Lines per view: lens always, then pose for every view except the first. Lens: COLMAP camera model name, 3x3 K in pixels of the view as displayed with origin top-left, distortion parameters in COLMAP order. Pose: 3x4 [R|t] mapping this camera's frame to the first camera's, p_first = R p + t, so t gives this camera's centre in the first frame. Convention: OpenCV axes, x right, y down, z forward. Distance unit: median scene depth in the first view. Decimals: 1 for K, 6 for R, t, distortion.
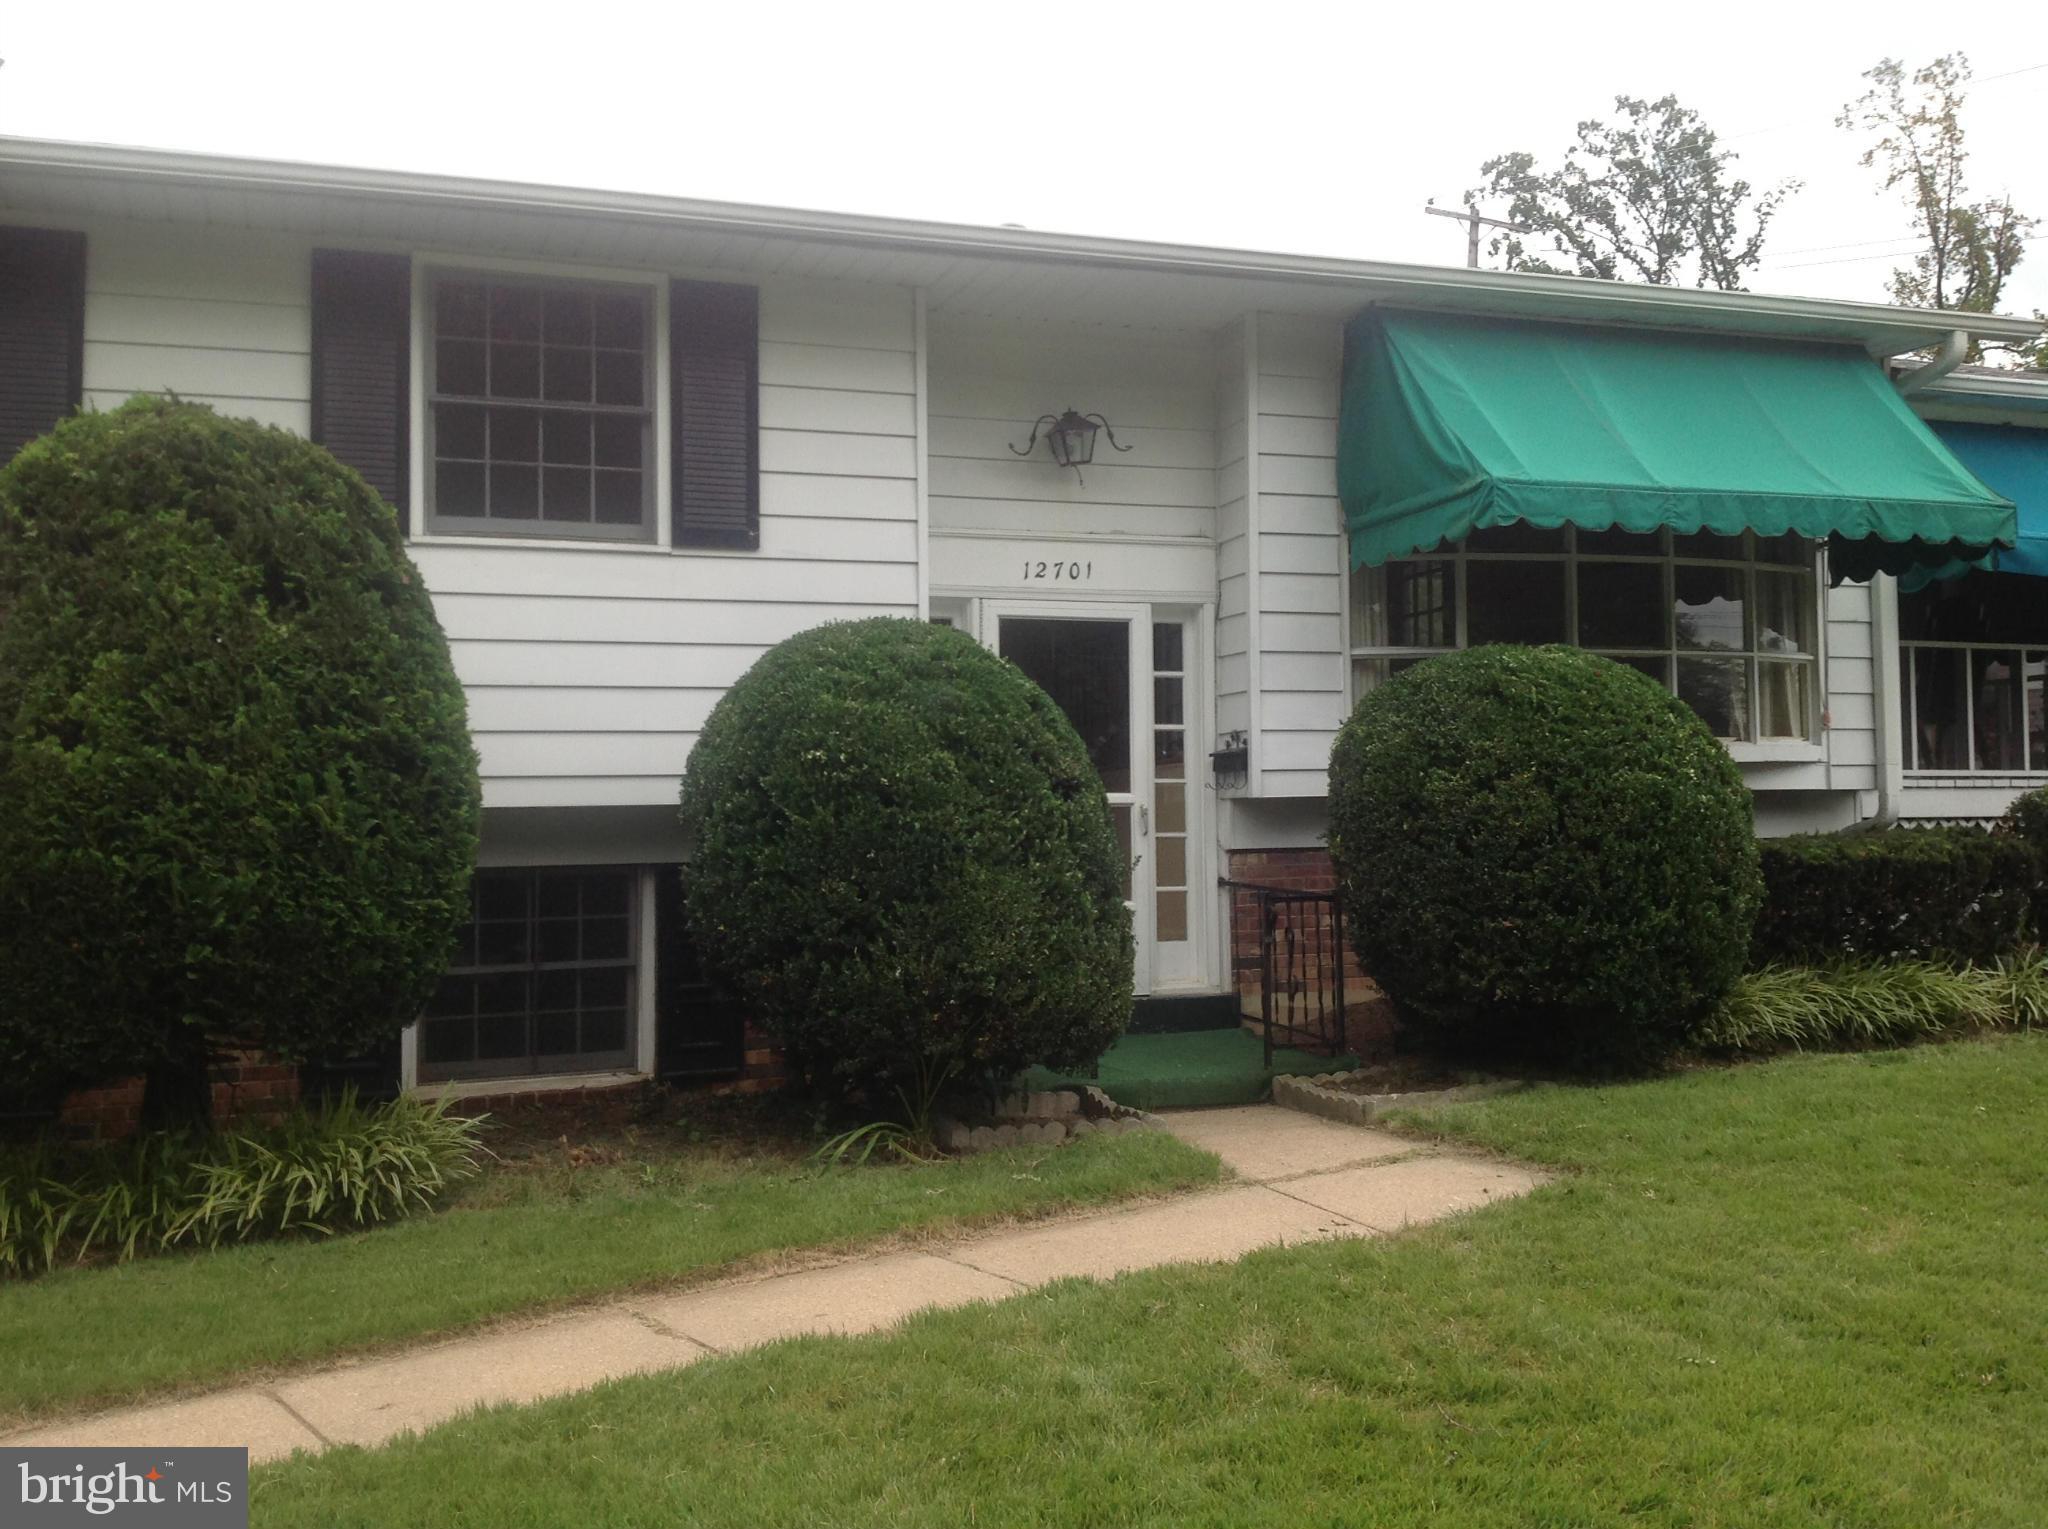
lens RADIAL K [[1904.4, 0, 1036.1], [0, 1904.4, 754.0], [0, 0, 1]] dist [0.187804, -0.466187]
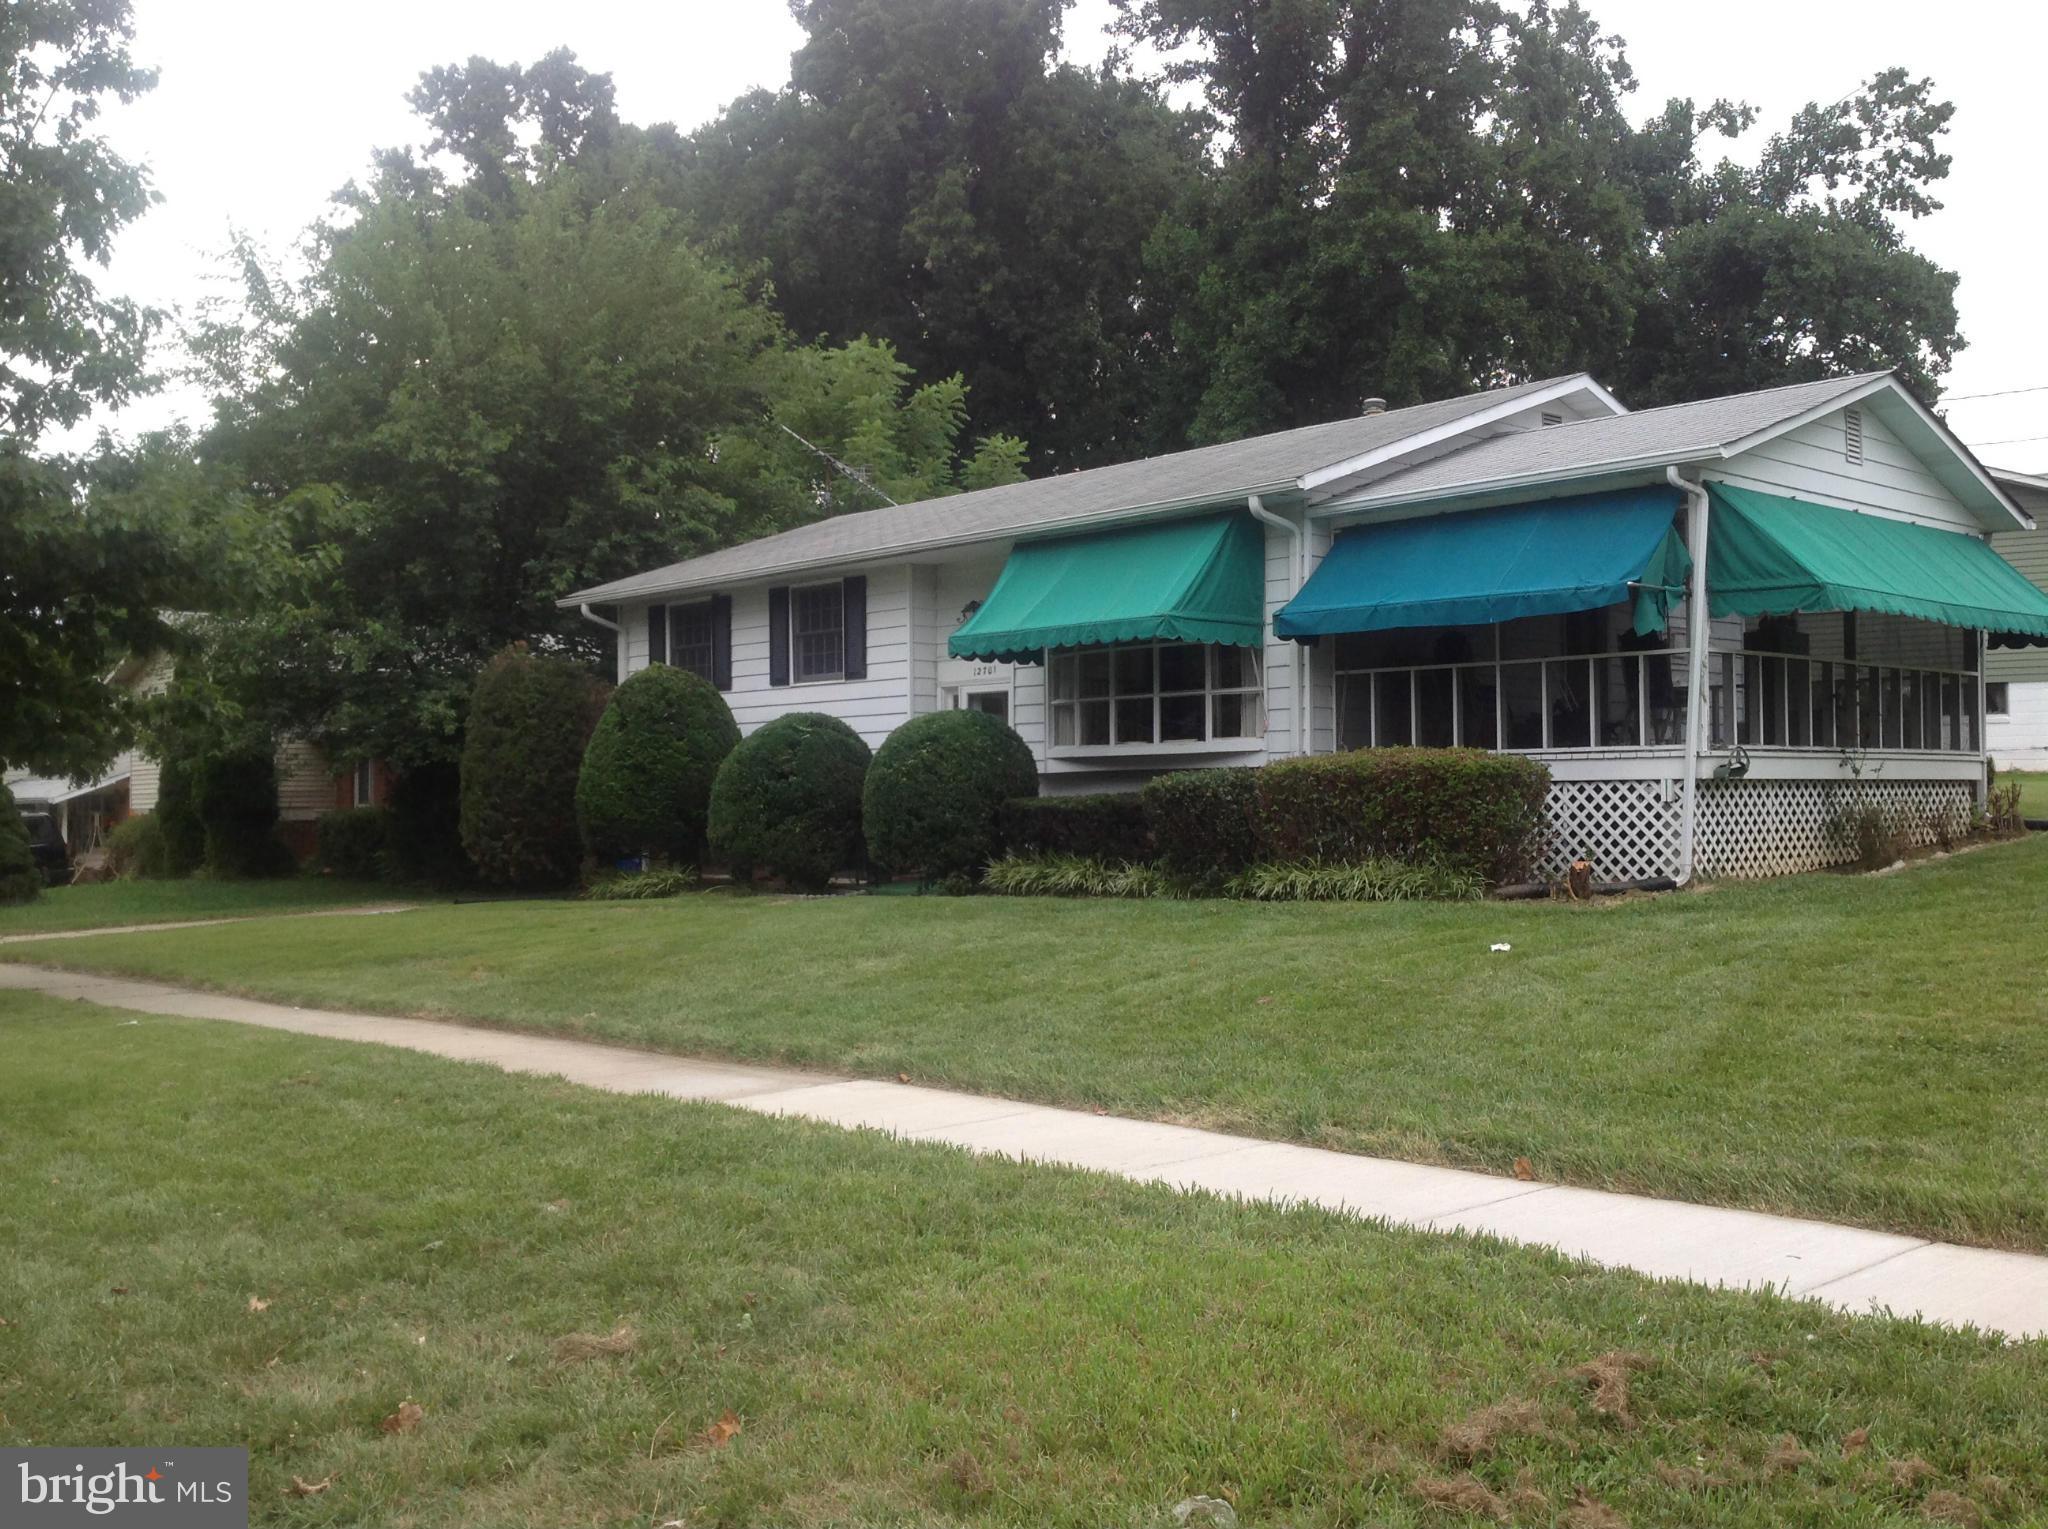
lens RADIAL K [[1964.8, 0, 1065.6], [0, 1964.8, 762.1], [0, 0, 1]] dist [0.173269, -0.985072]
pose [[0.397955, -0.002352, -0.917402, 2.388318], [0.041832, 0.999003, 0.015584, -0.025026], [0.916451, -0.044578, 0.397657, 0.196382]]
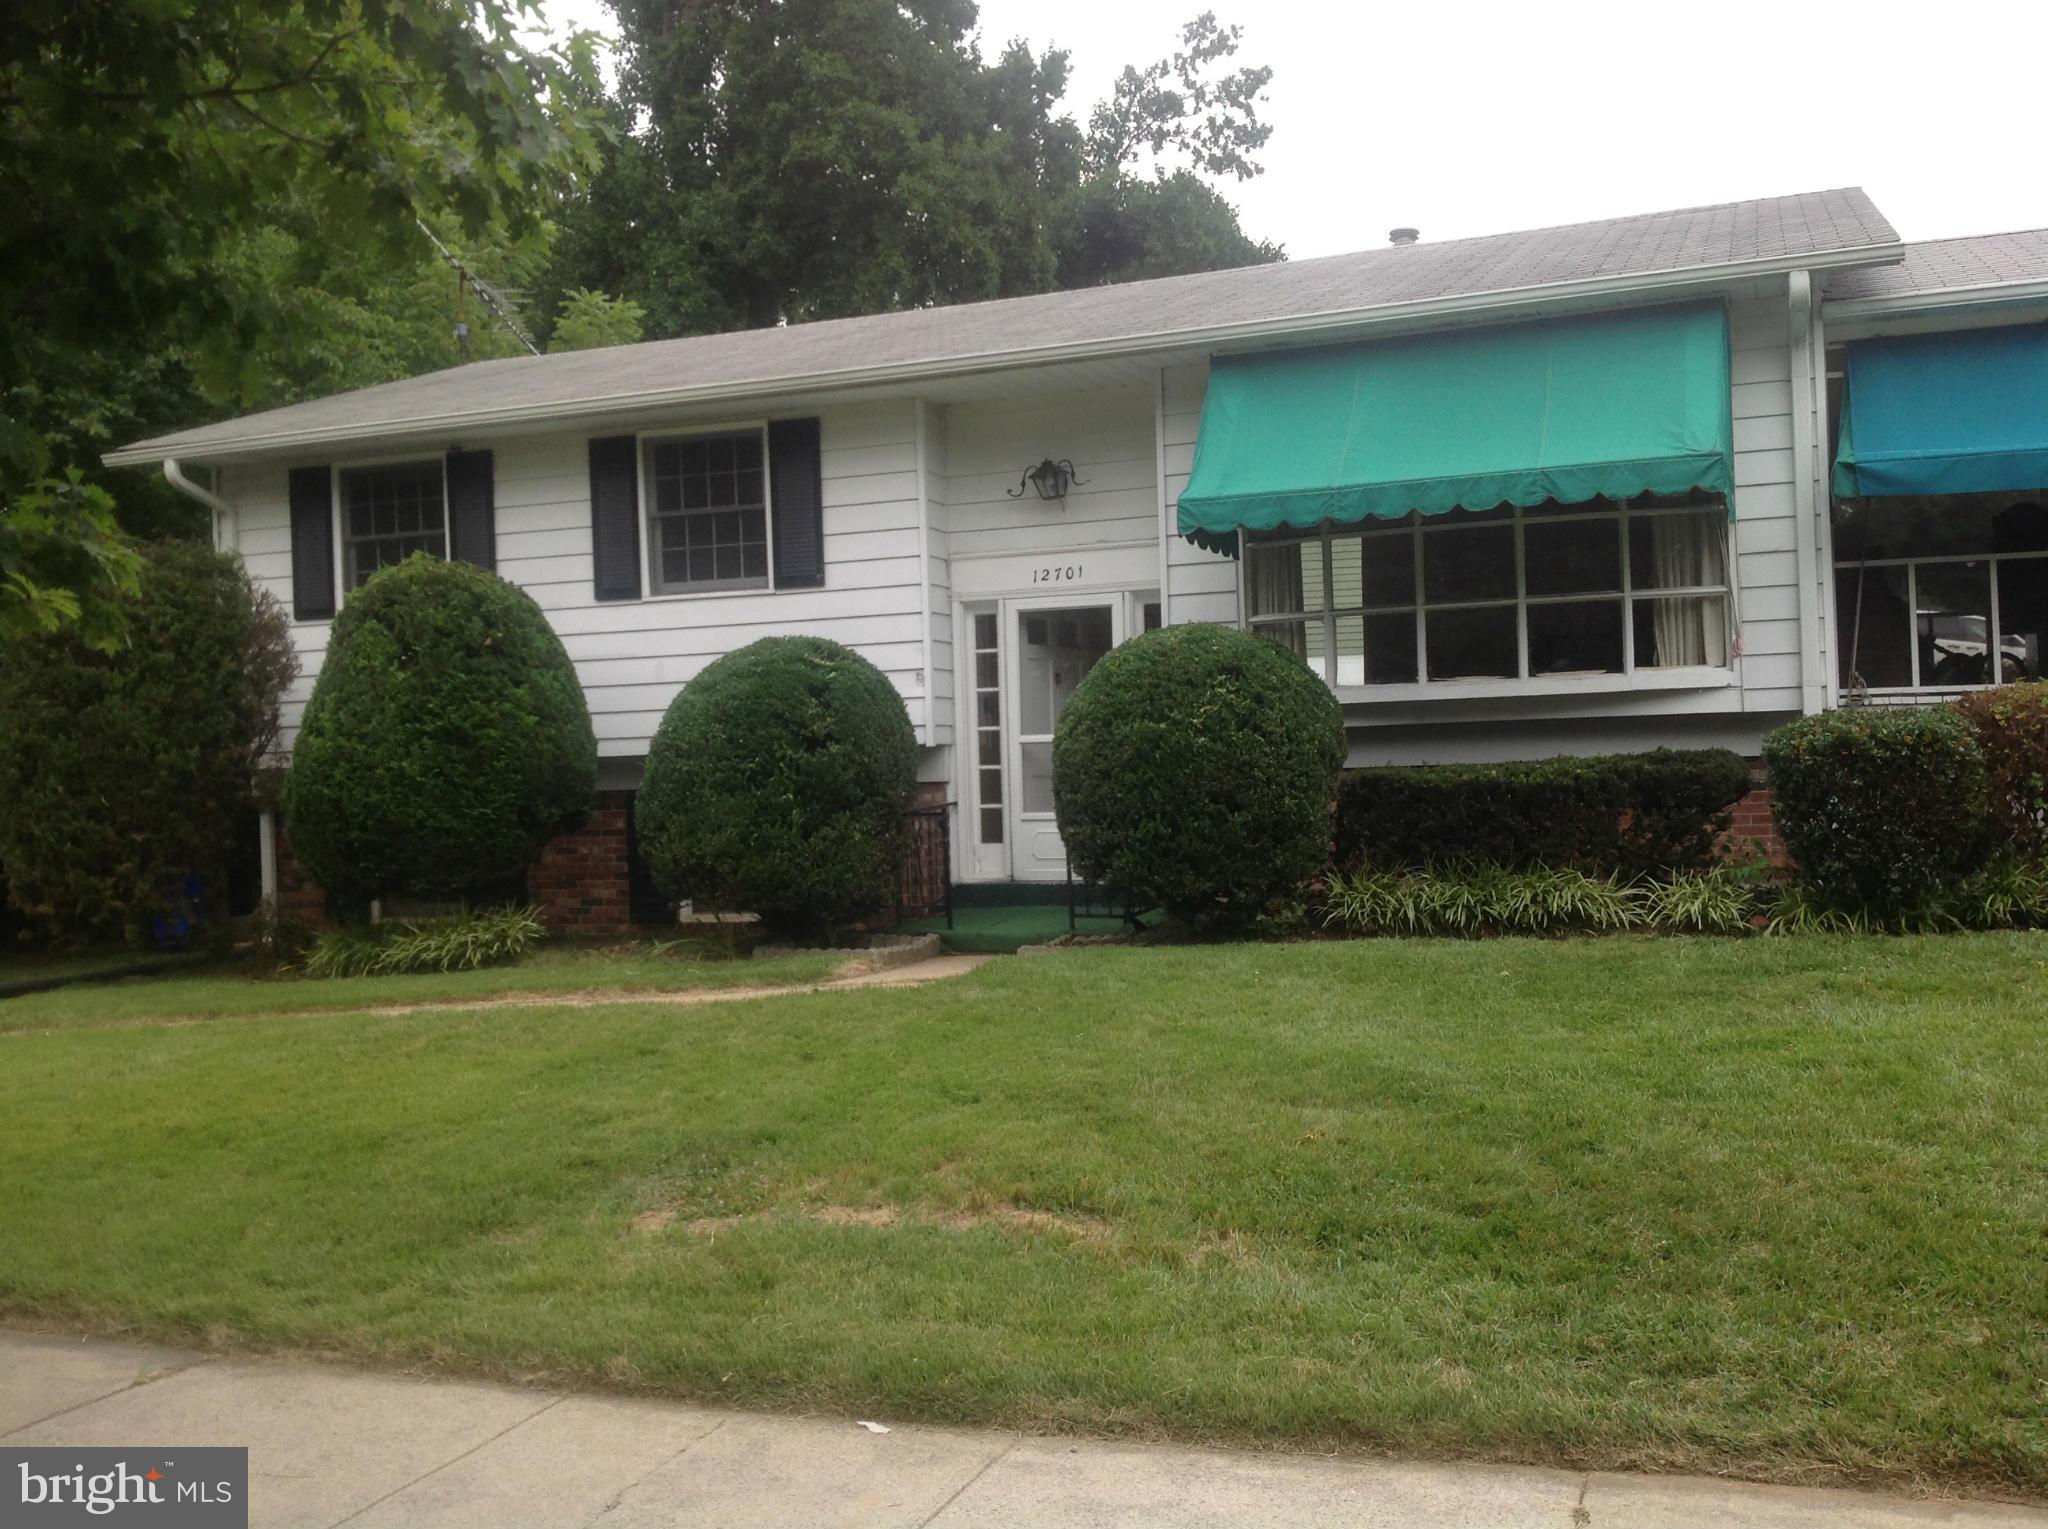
lens RADIAL K [[1904.4, 0, 1036.1], [0, 1904.4, 754.0], [0, 0, 1]] dist [0.187804, -0.466187]
pose [[0.756181, -0.009295, -0.654297, 1.017085], [0.045215, 0.998251, 0.038075, -0.021236], [0.652799, -0.058375, 0.755279, -0.076756]]
